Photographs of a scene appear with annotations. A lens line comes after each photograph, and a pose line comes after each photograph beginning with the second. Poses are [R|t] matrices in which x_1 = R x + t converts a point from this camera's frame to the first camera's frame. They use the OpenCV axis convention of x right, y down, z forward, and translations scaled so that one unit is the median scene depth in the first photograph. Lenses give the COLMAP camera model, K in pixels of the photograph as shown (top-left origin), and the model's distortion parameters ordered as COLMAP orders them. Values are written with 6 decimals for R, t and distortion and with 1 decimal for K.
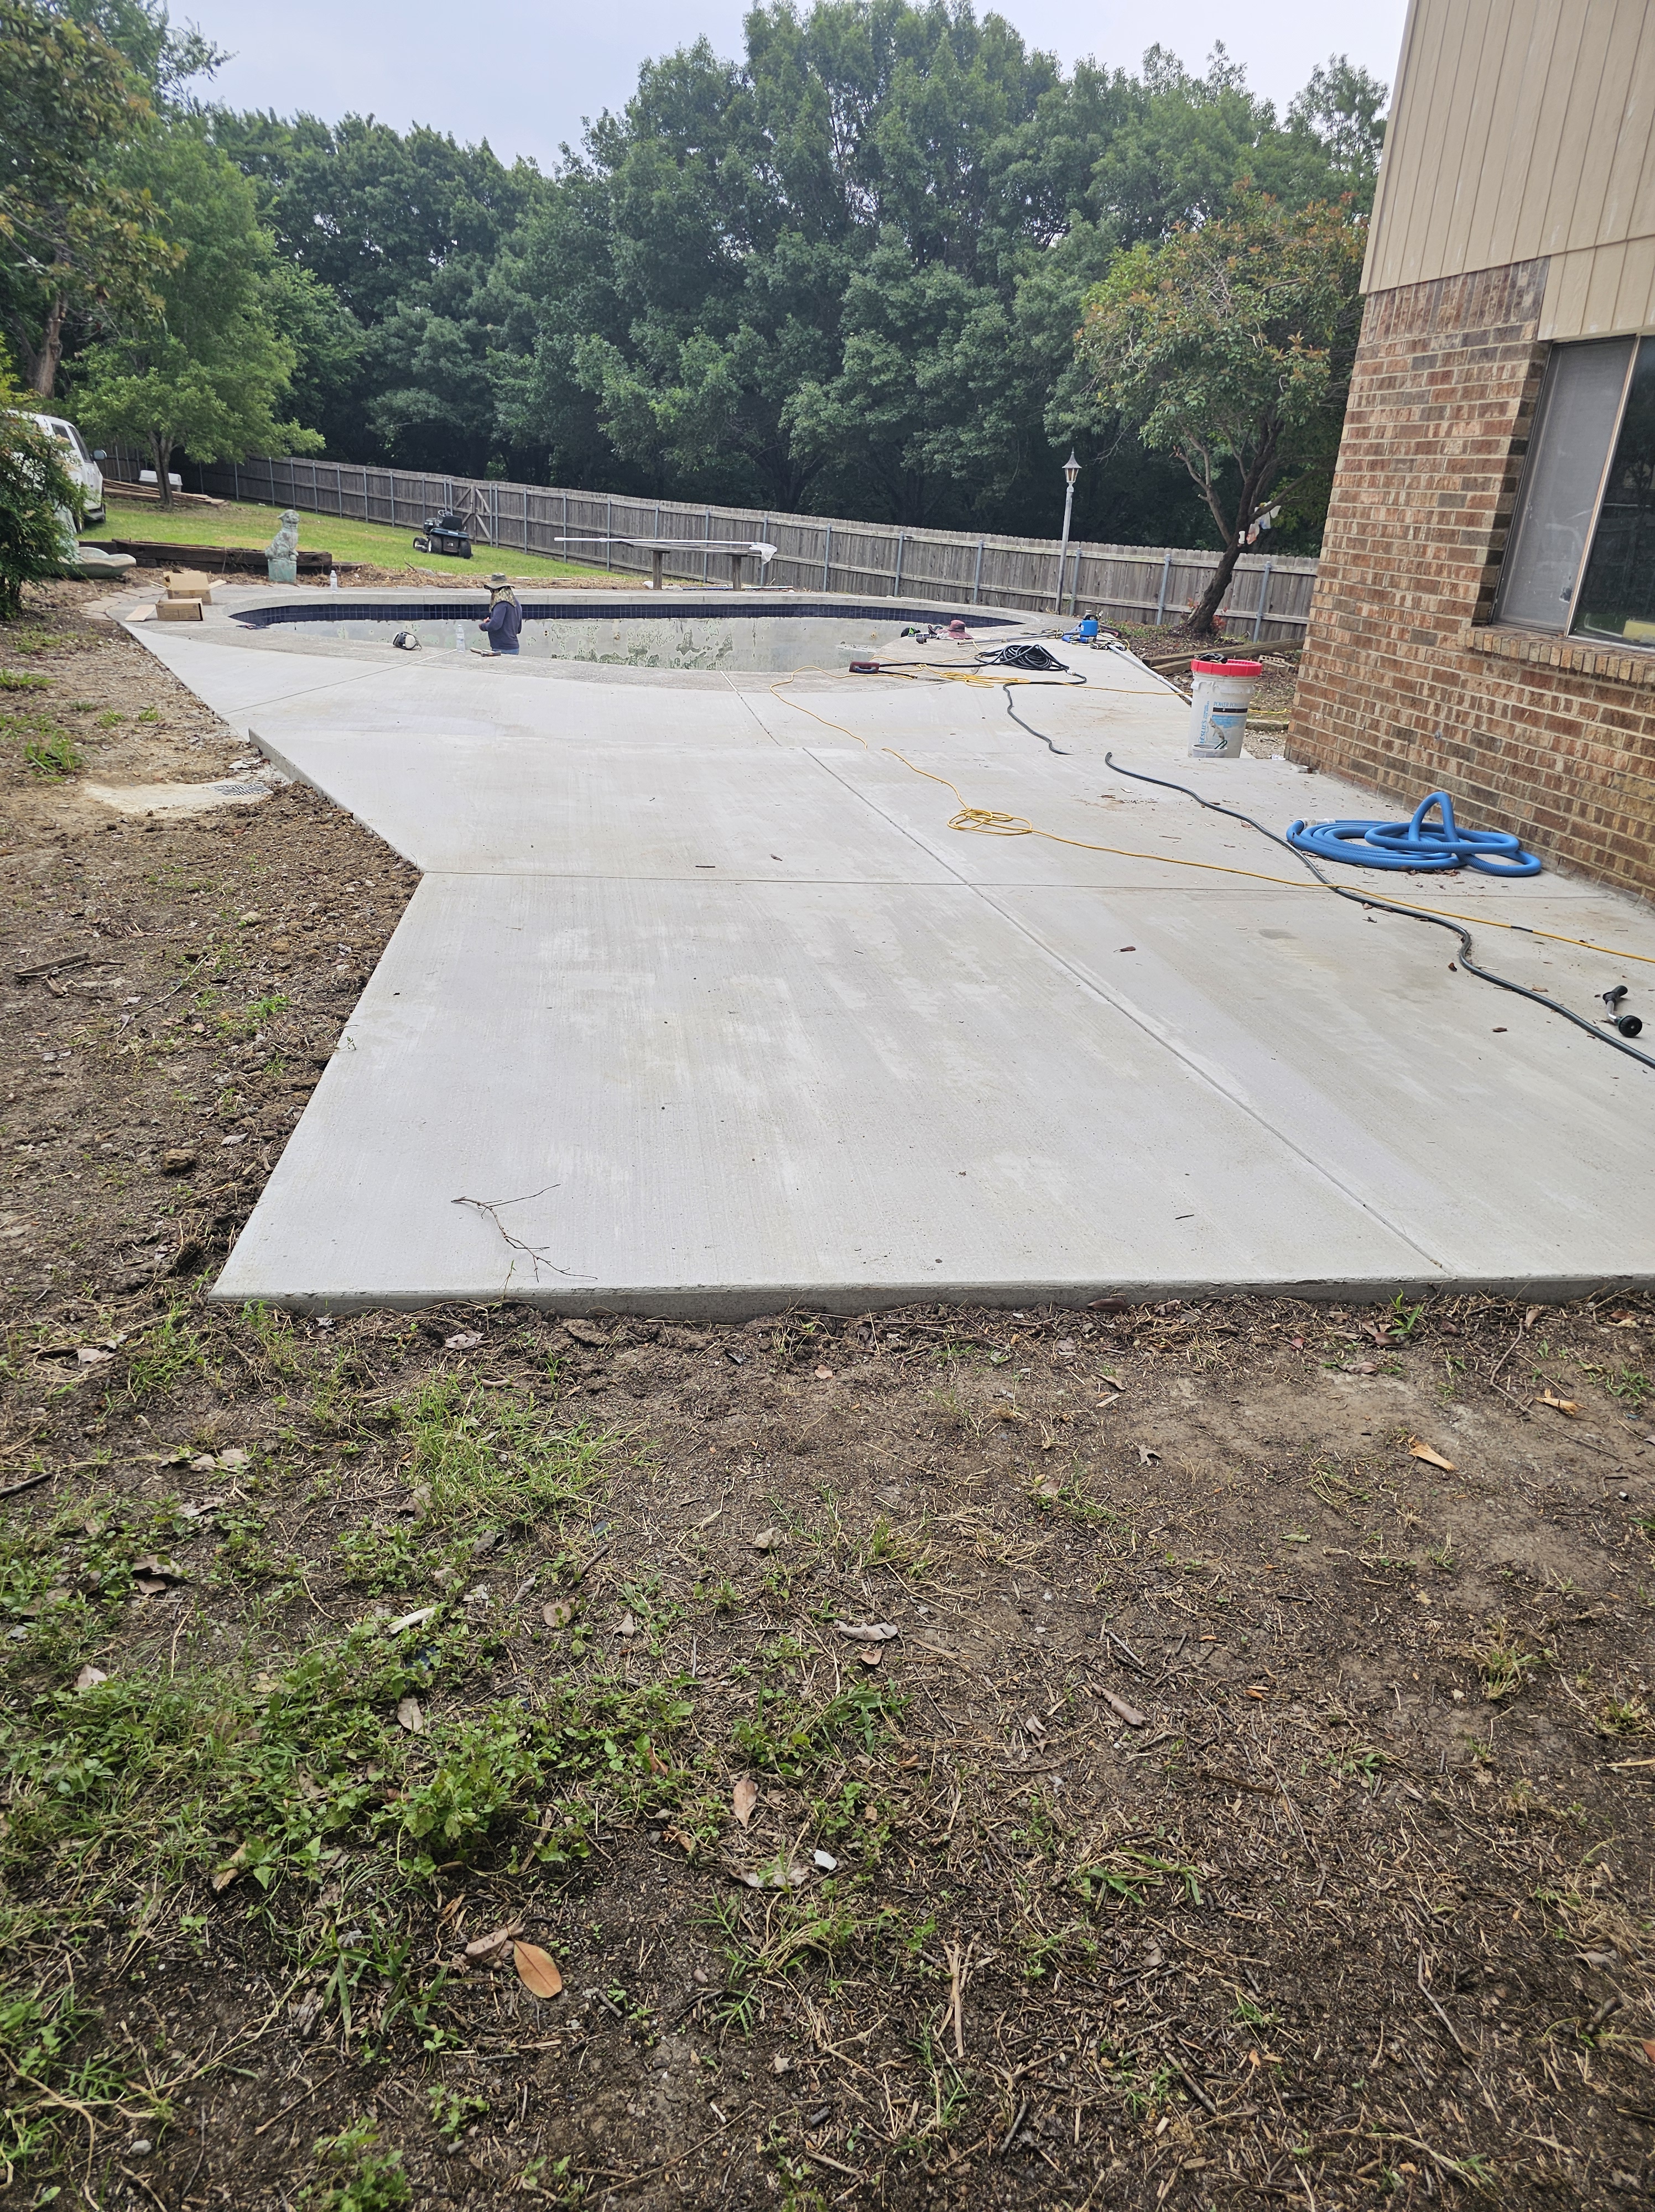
lens RADIAL K [[1484.2, 0, 843.9], [0, 1484.2, 1084.8], [0, 0, 1]] dist [0.028965, -0.001444]
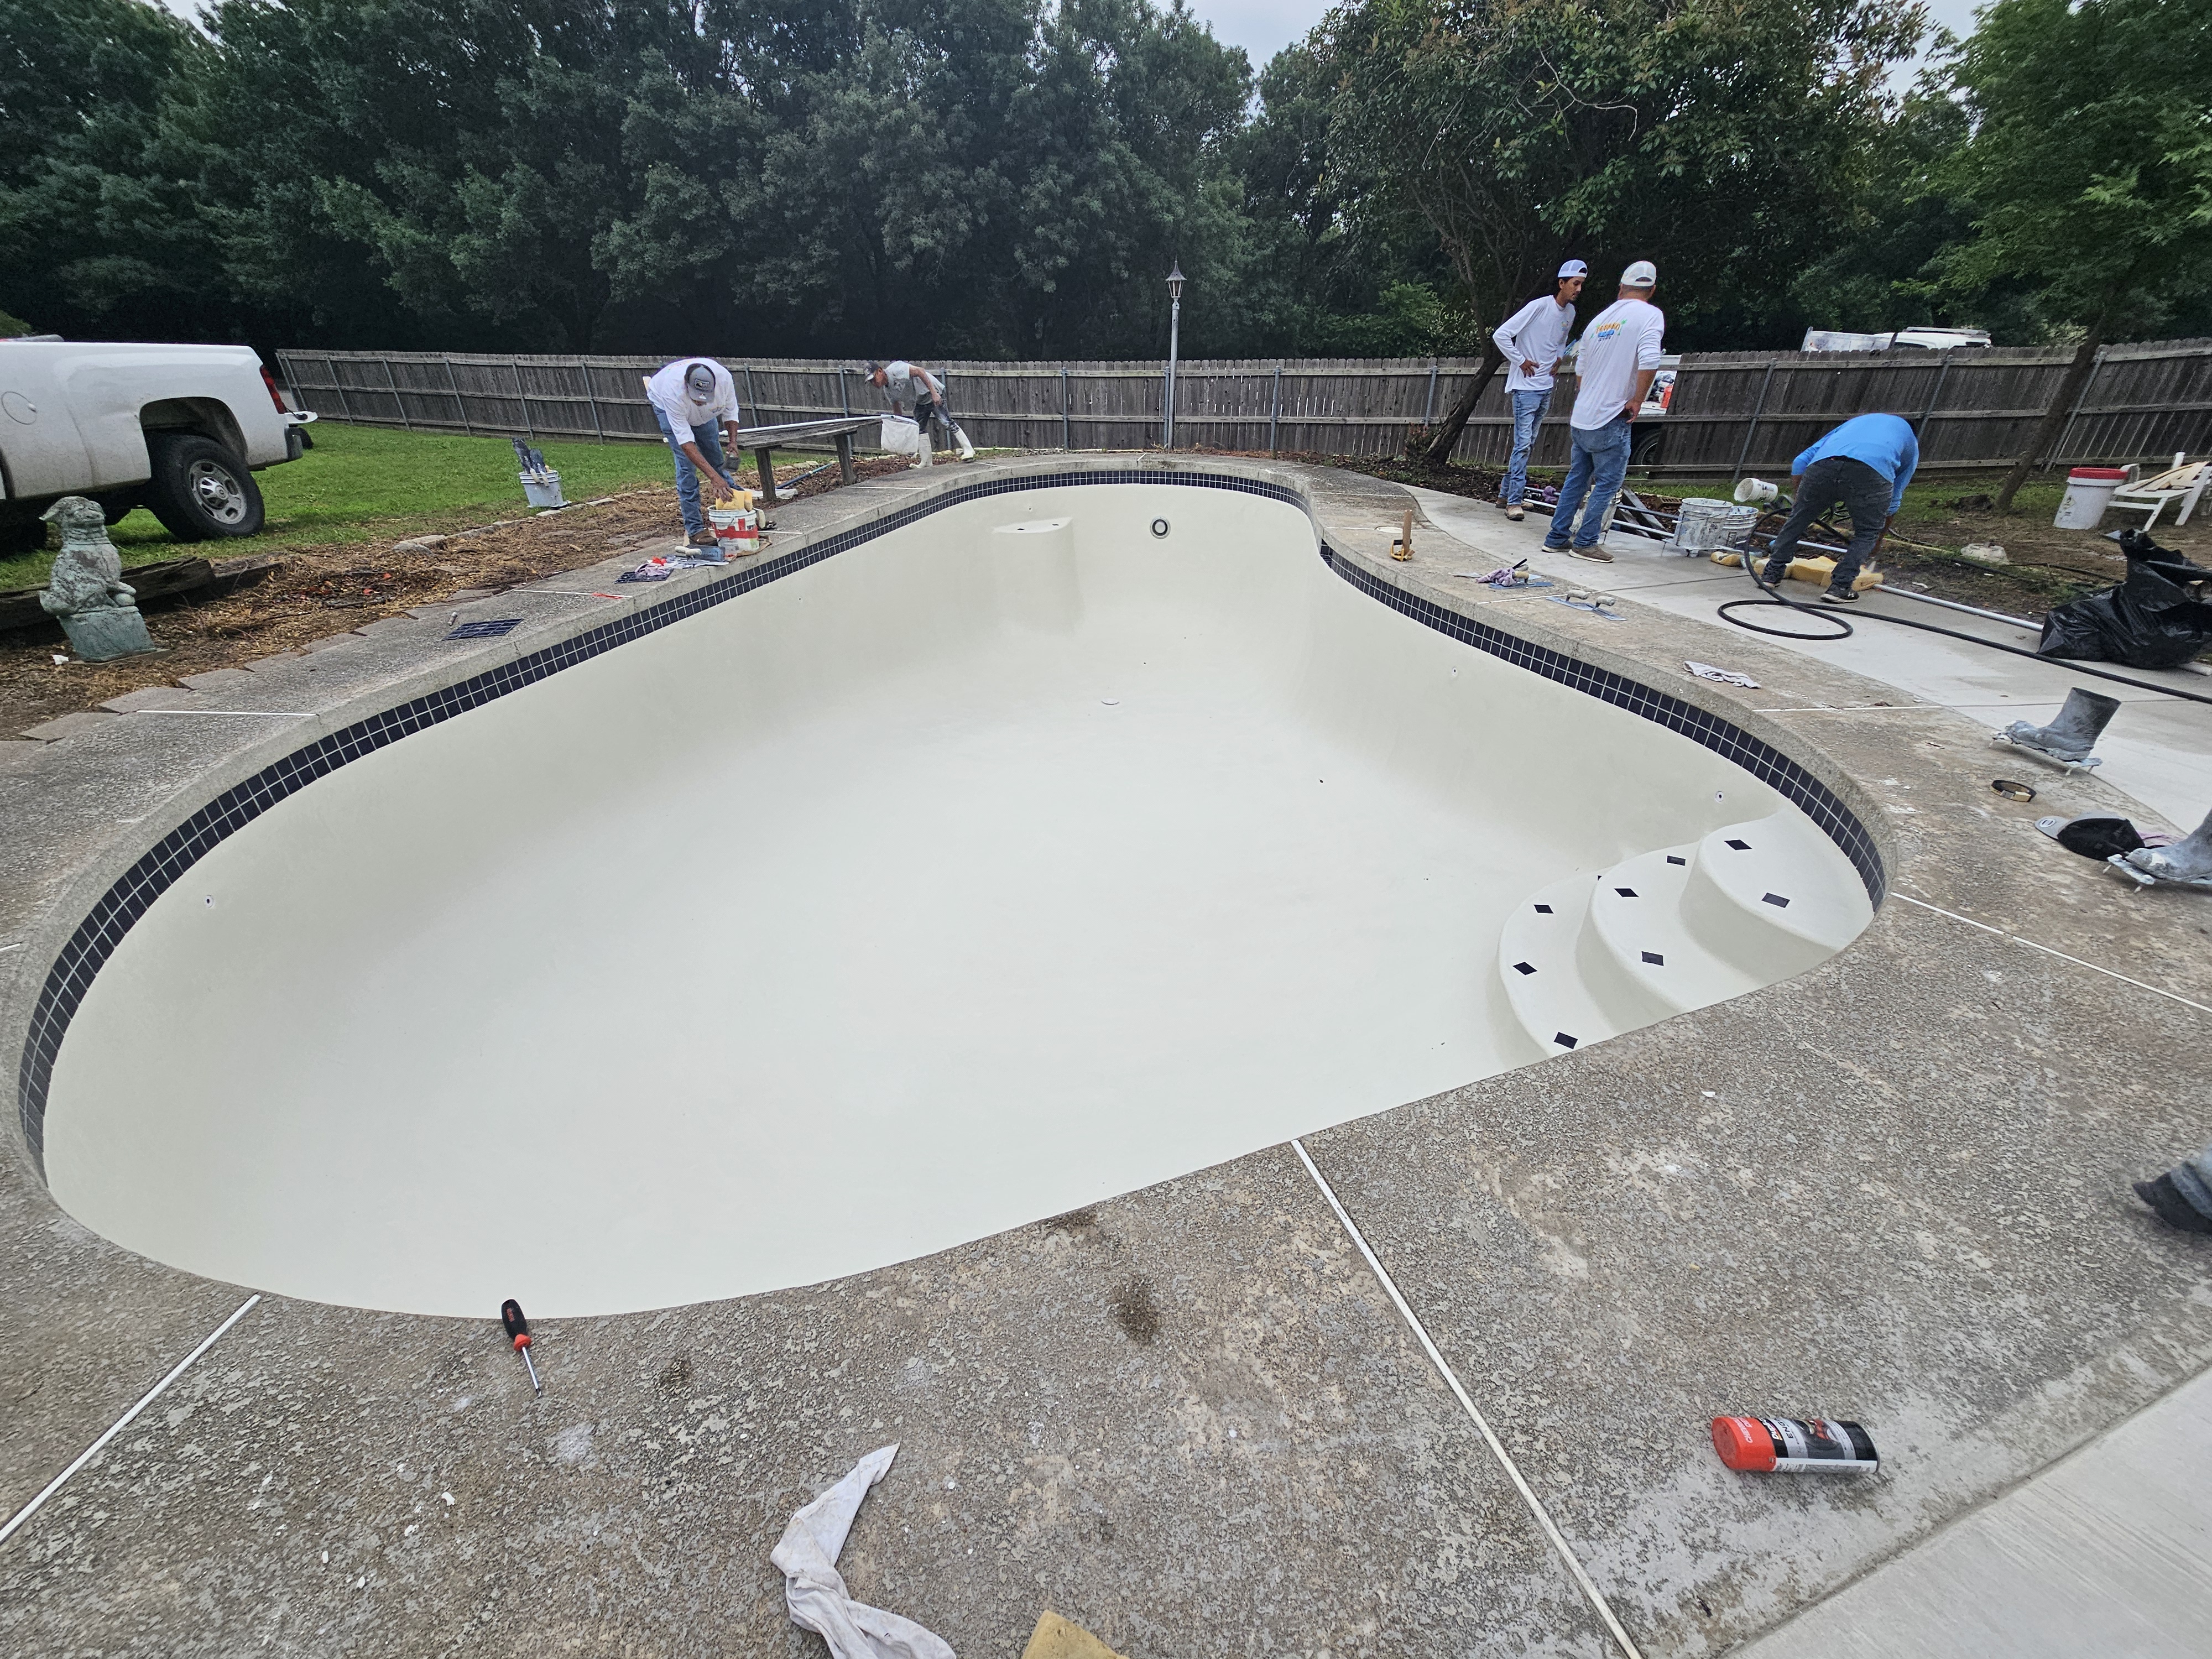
lens RADIAL K [[895.6, 0, 1125.7], [0, 895.6, 859.7], [0, 0, 1]] dist [0.000821, -0.000677]
pose [[0.871681, -0.310627, 0.379054, -0.081641], [0.239894, 0.944916, 0.222675, -0.096561], [-0.427344, -0.103169, 0.898184, 0.227609]]
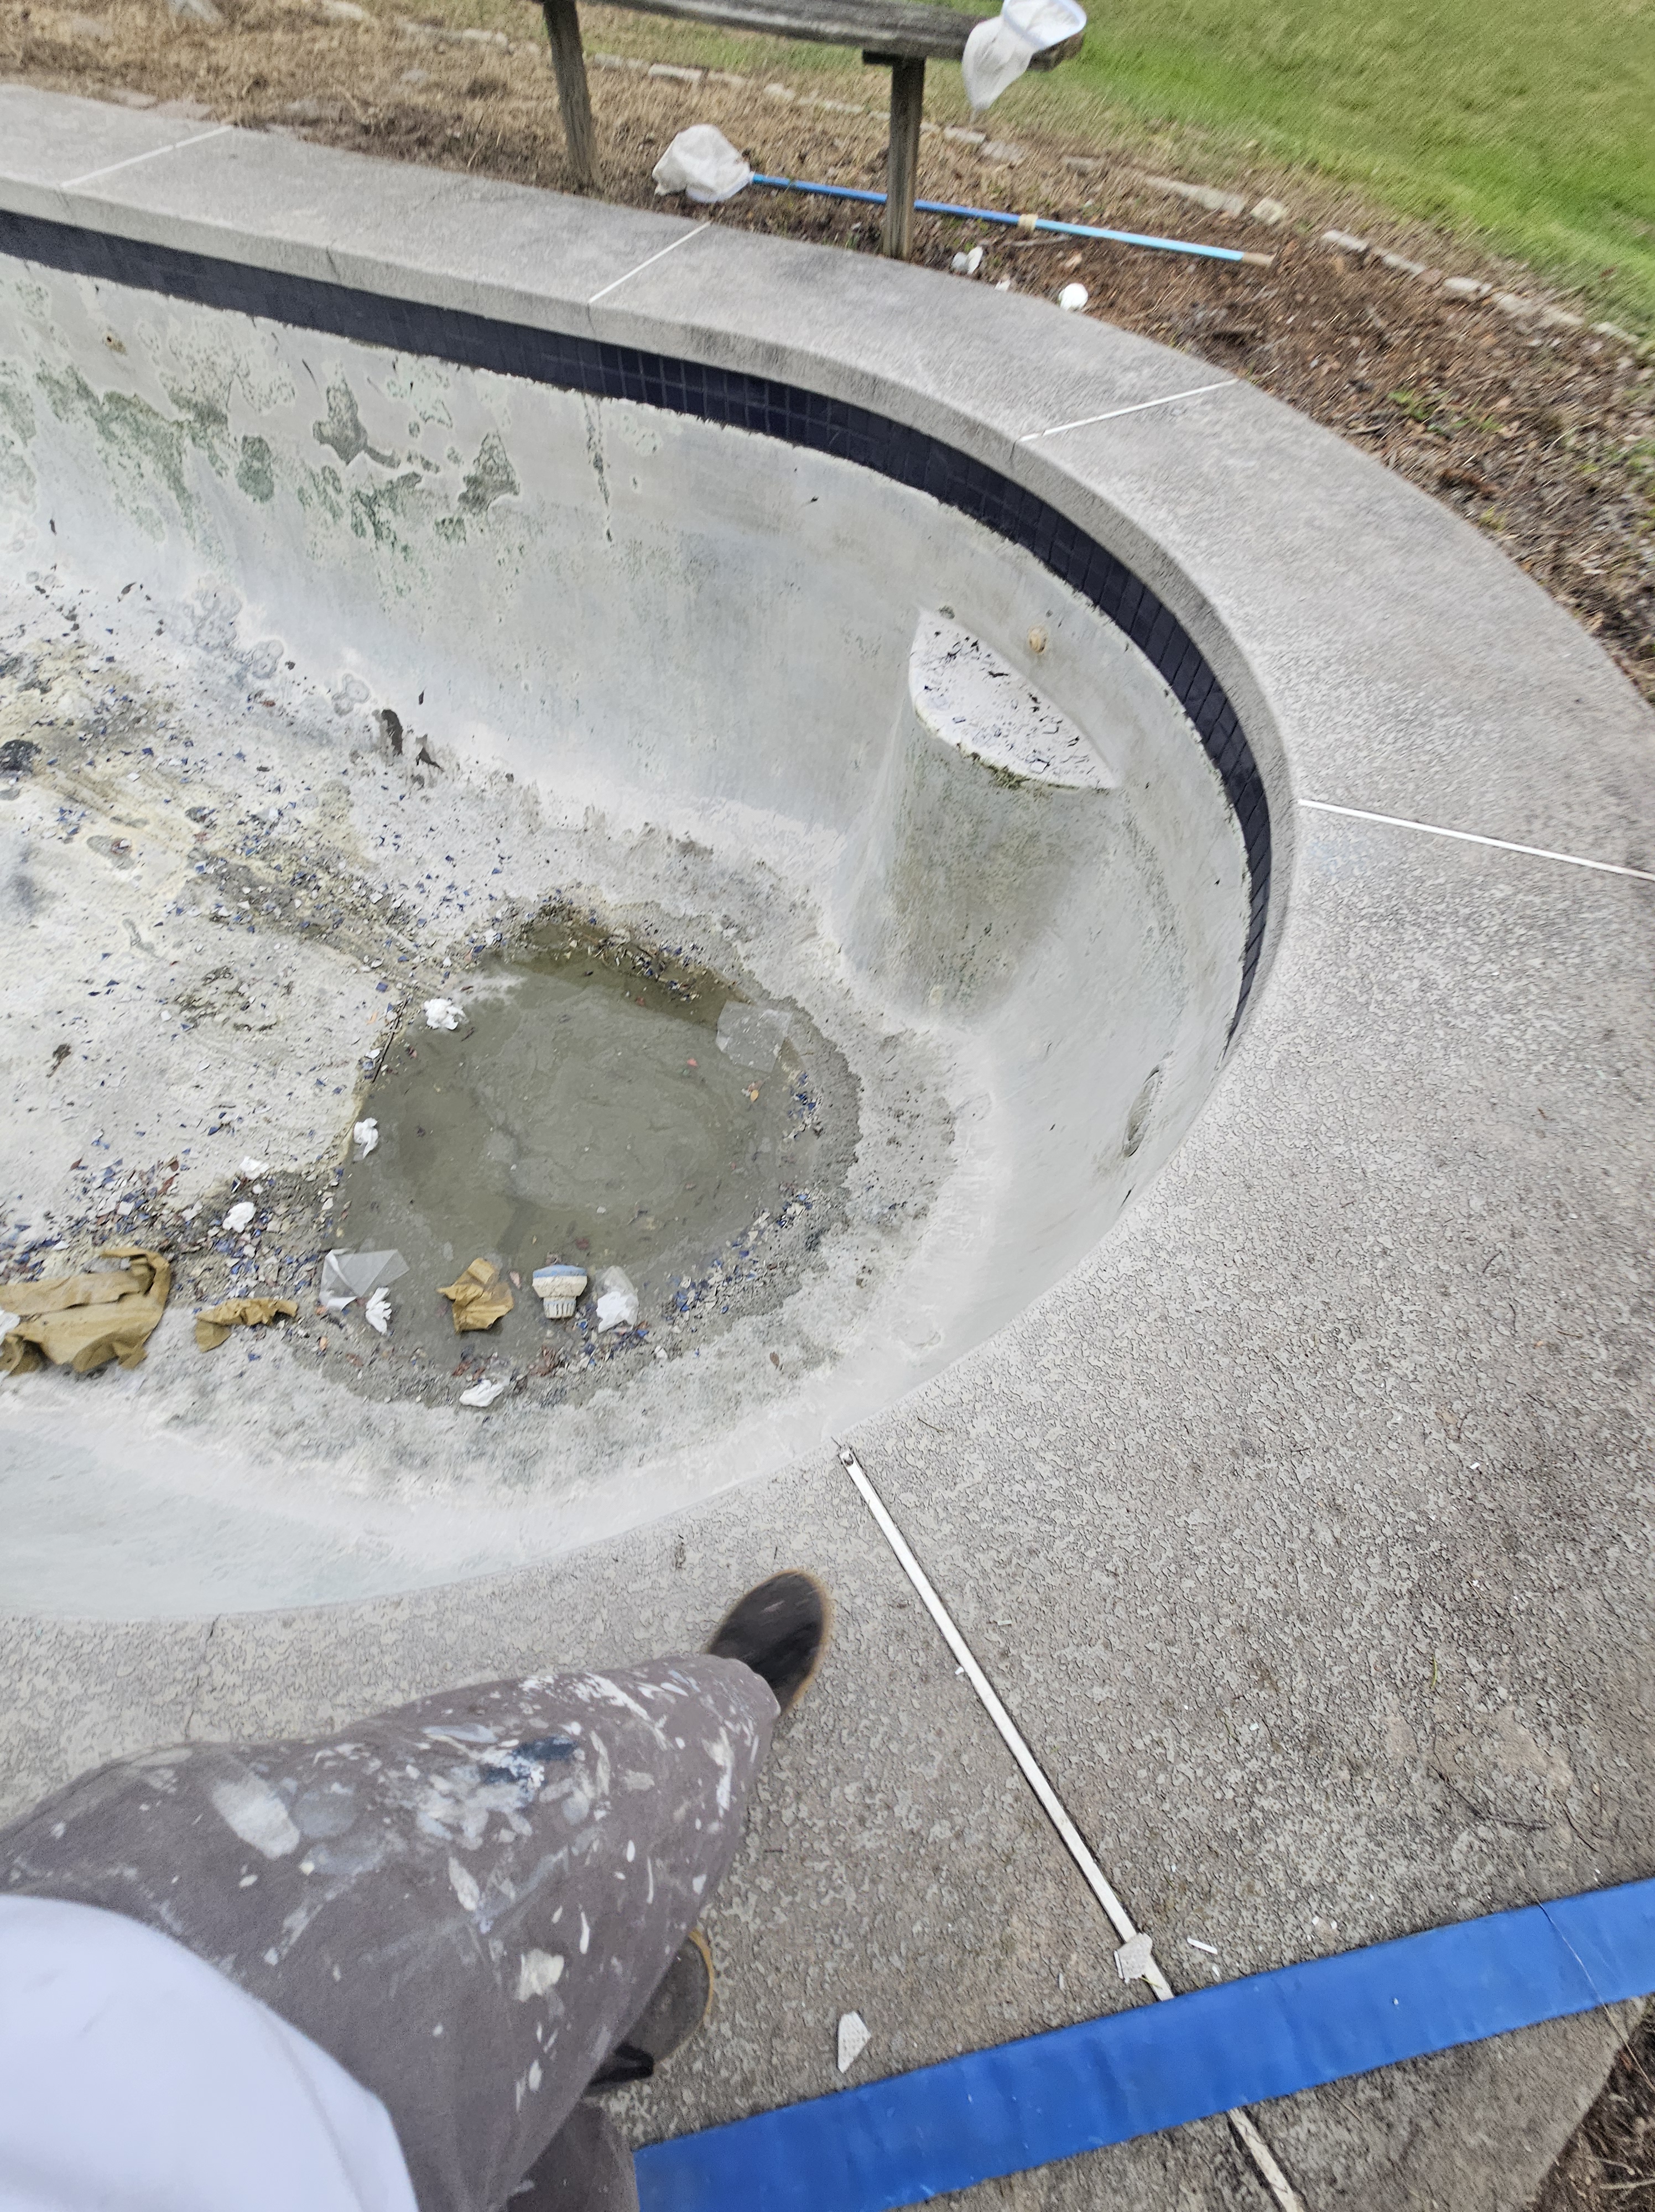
lens RADIAL K [[895.7, 0, 805.1], [0, 895.7, 1110.2], [0, 0, 1]] dist [0.000821, -0.000677]
pose [[0.392211, 0.763151, -0.513587, 0.058588], [-0.353221, 0.640465, 0.681938, -0.151791], [0.849356, -0.086054, 0.520758, 0.401058]]
